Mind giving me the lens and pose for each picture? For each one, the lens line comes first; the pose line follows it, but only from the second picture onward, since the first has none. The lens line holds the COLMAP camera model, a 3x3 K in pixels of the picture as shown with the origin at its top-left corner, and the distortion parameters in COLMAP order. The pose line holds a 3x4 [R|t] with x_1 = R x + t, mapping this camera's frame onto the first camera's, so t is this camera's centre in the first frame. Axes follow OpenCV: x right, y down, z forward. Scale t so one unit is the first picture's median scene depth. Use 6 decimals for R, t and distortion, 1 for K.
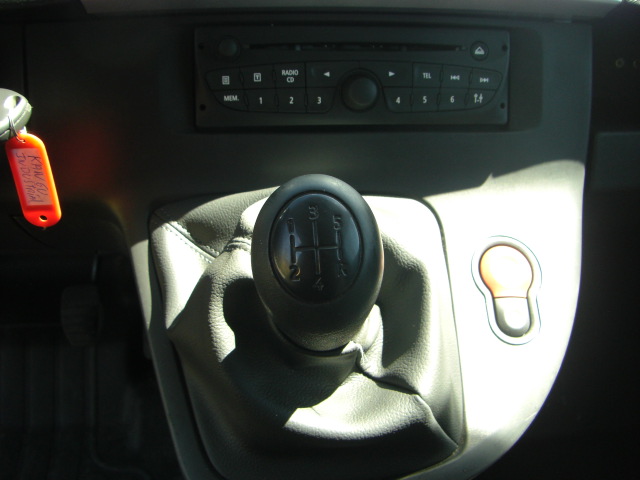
lens RADIAL K [[723.6, 0, 320.0], [0, 723.6, 240.0], [0, 0, 1]] dist [-0.206327, 0.182254]
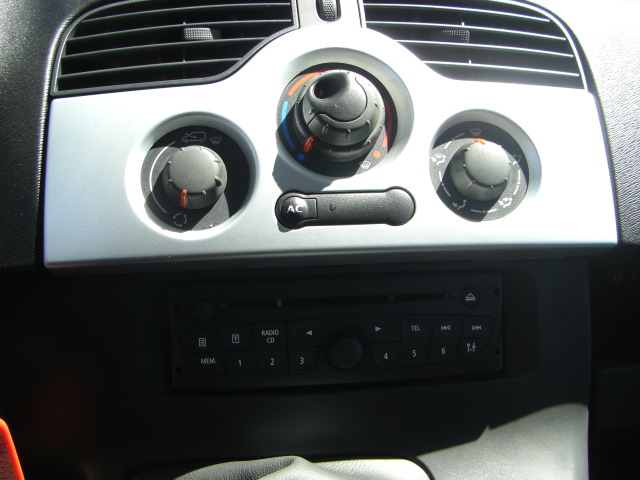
lens RADIAL K [[723.6, 0, 320.0], [0, 723.6, 240.0], [0, 0, 1]] dist [-0.206327, 0.182254]
pose [[0.999620, -0.027416, -0.003037, 0.029330], [0.026351, 0.981692, -0.188642, -0.167519], [0.008153, 0.188490, 0.982041, 0.042510]]
